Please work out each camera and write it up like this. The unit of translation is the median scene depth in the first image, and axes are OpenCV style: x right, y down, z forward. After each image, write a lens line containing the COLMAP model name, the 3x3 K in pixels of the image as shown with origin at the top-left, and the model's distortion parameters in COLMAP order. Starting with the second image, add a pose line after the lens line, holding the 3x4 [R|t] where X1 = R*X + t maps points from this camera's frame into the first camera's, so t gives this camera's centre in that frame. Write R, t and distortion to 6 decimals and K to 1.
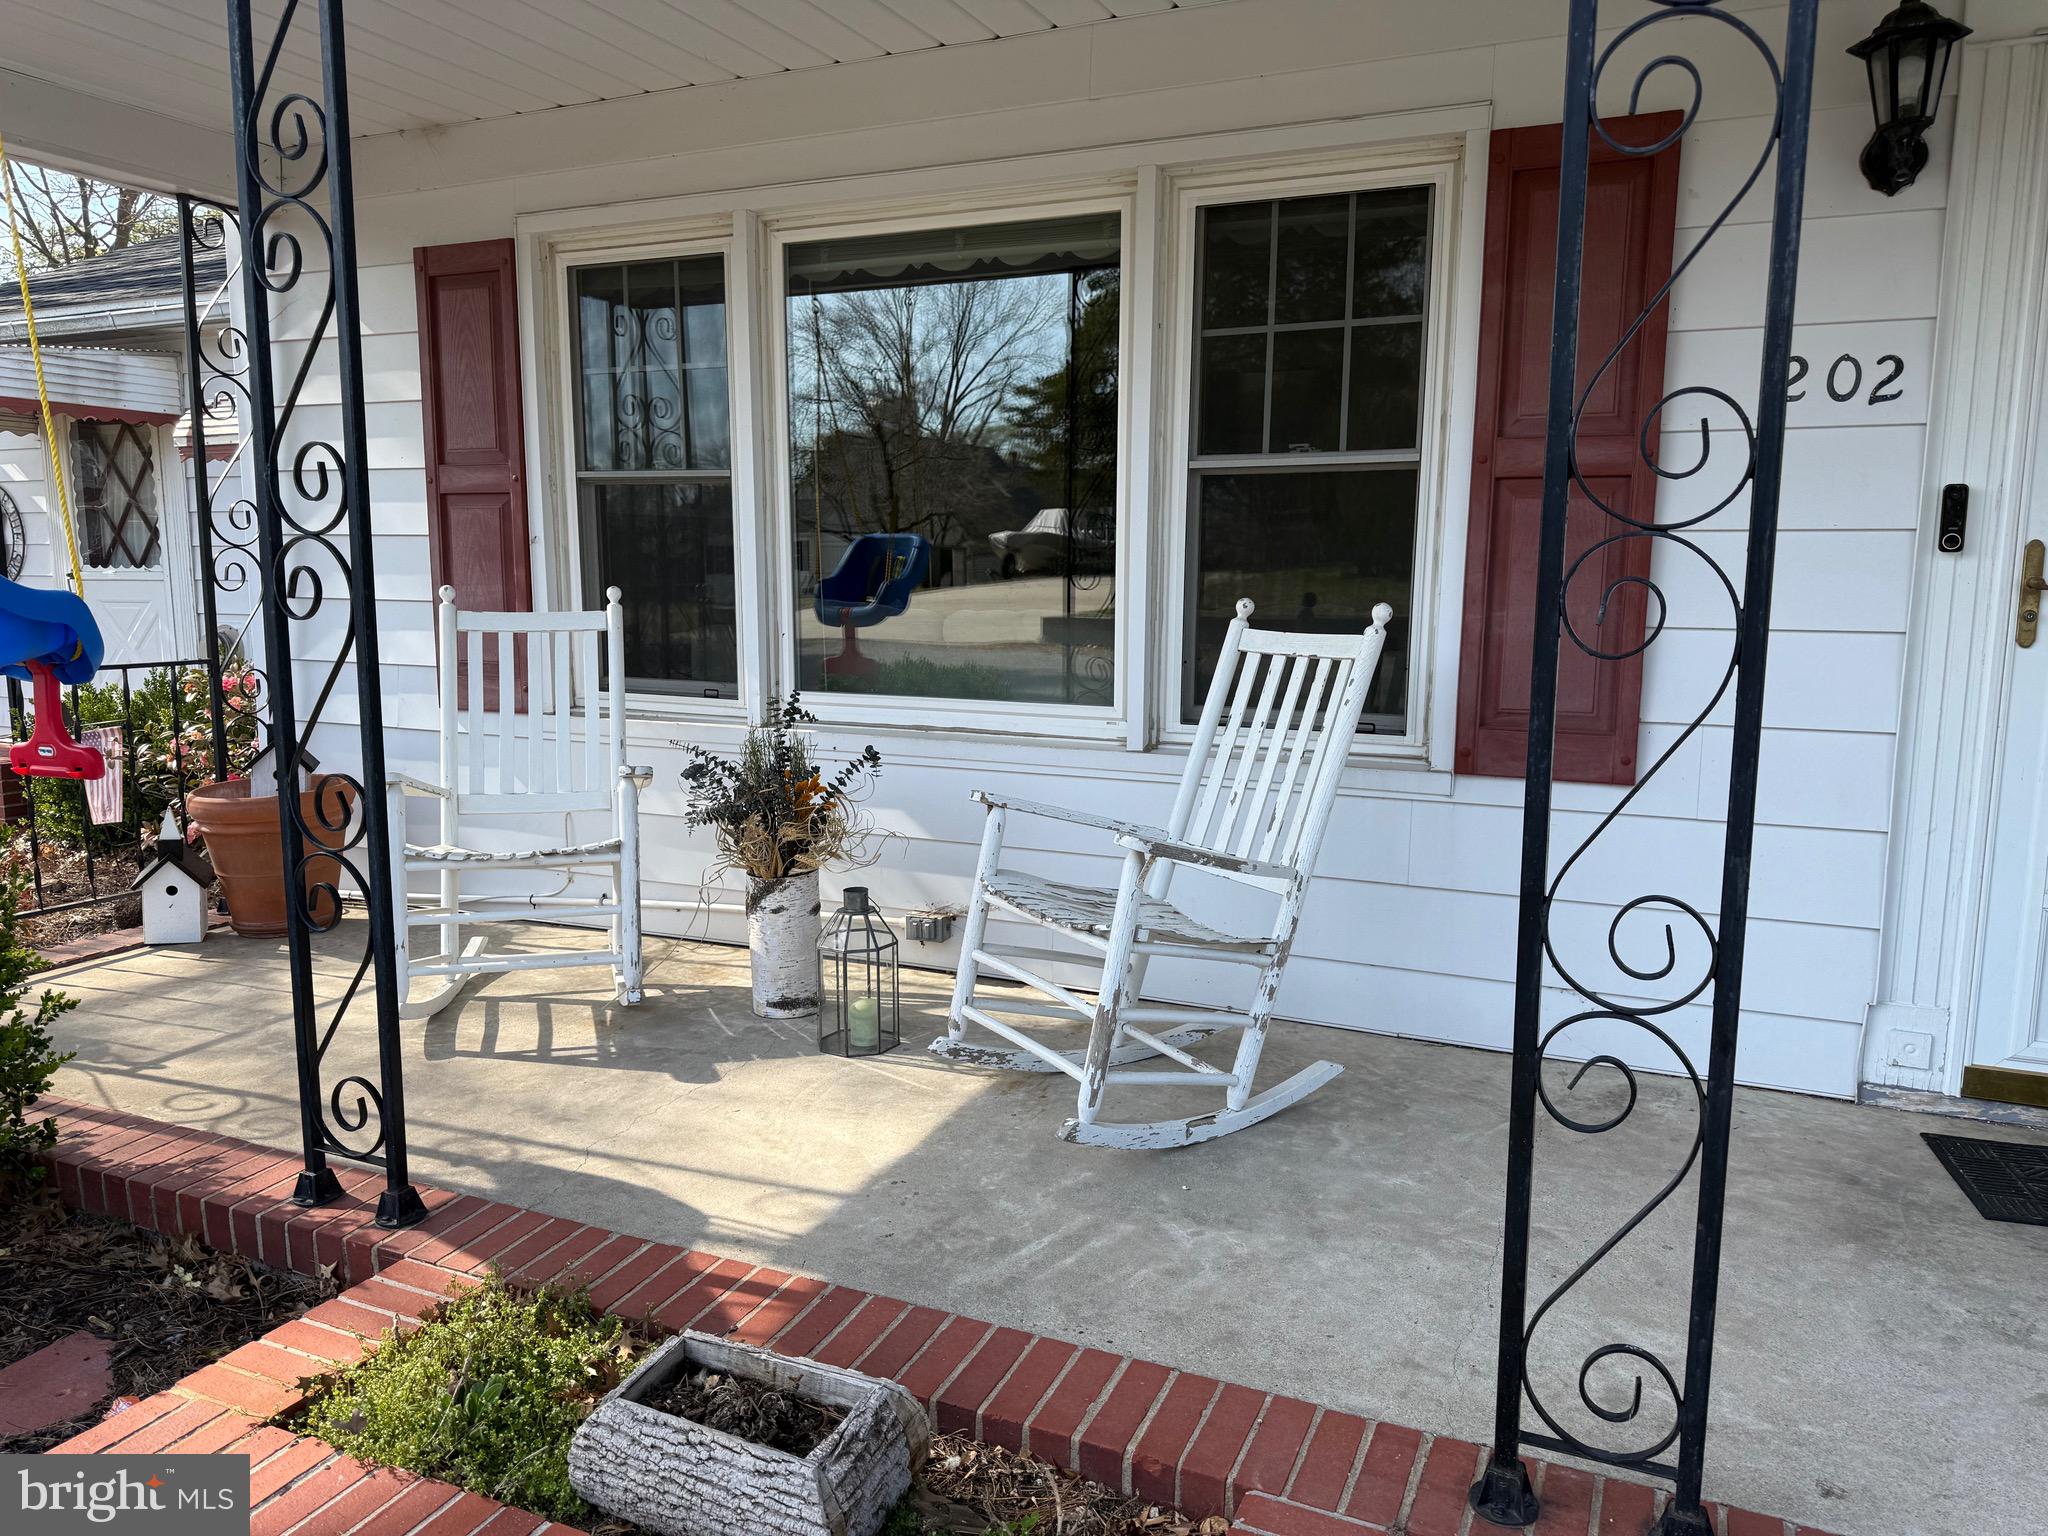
lens RADIAL K [[1426.5, 0, 1022.6], [0, 1426.5, 779.3], [0, 0, 1]] dist [0.025118, -0.023491]
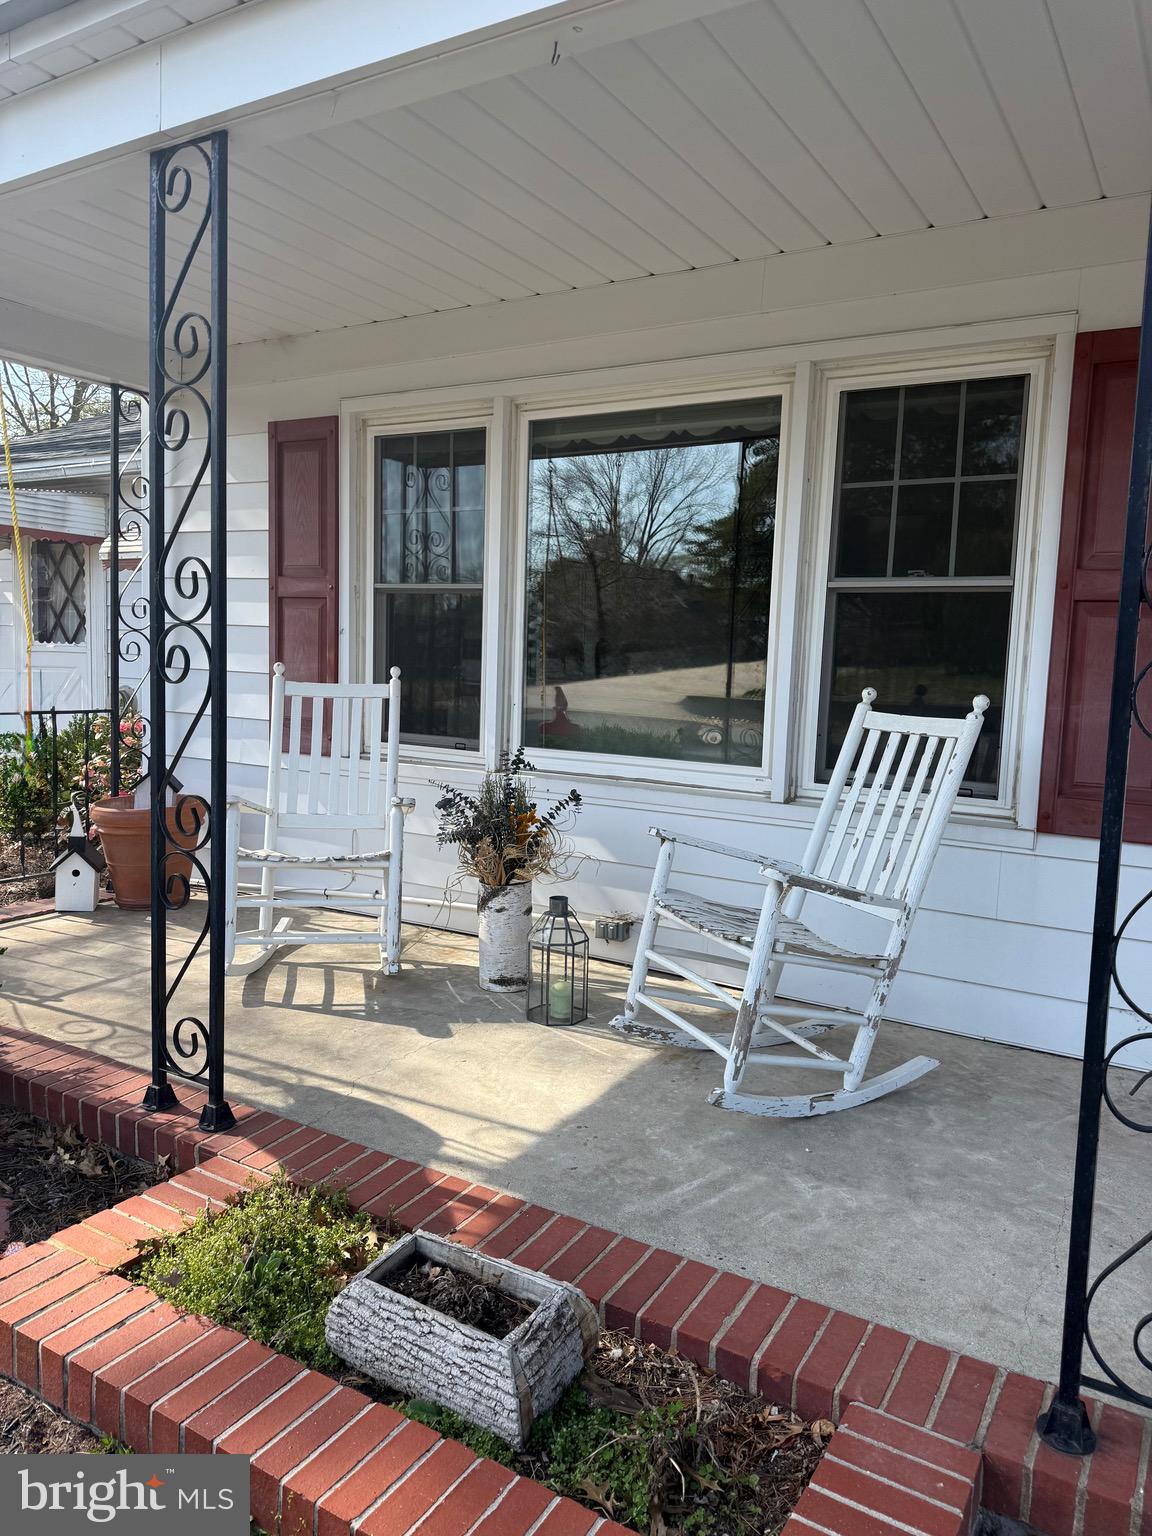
lens RADIAL K [[1069.9, 0, 567.0], [0, 1069.9, 766.5], [0, 0, 1]] dist [0.025118, -0.023491]
pose [[0.992635, 0.039036, -0.114685, -0.001635], [-0.044423, 0.998008, -0.044792, -0.000826], [0.112708, 0.049556, 0.992392, 0.010752]]
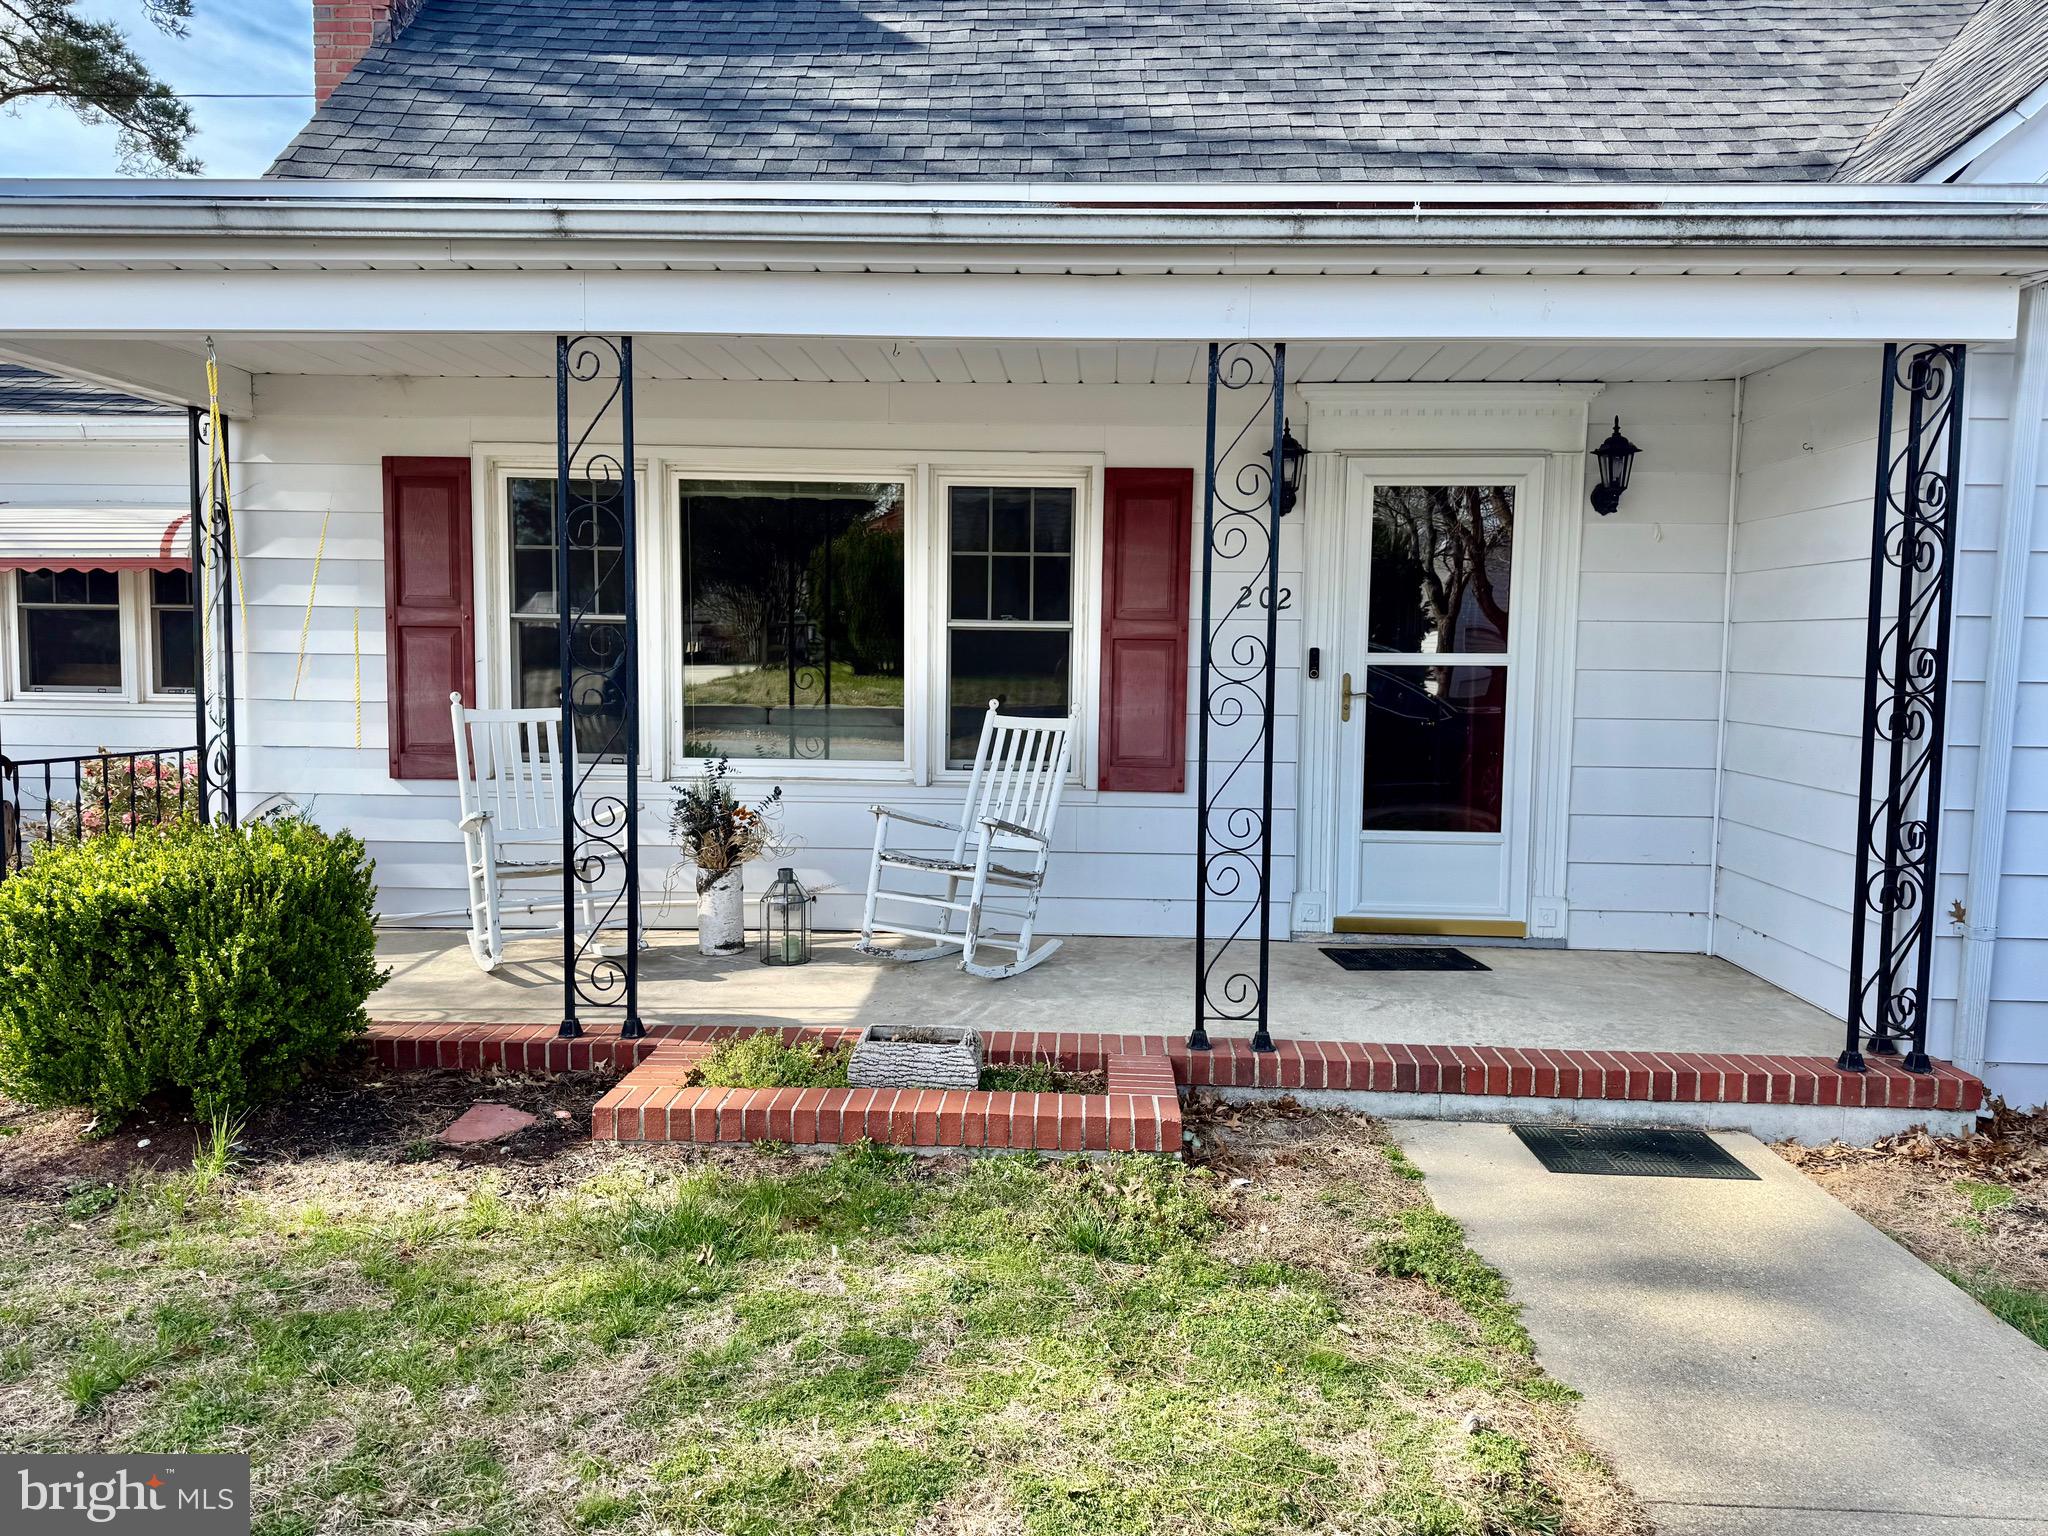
lens RADIAL K [[1426.5, 0, 1025.9], [0, 1426.5, 772.0], [0, 0, 1]] dist [0.025118, -0.023491]
pose [[0.925348, -0.024015, 0.378357, -0.540160], [0.048461, 0.997297, -0.055220, 0.075924], [-0.376008, 0.069434, 0.924011, -0.769379]]
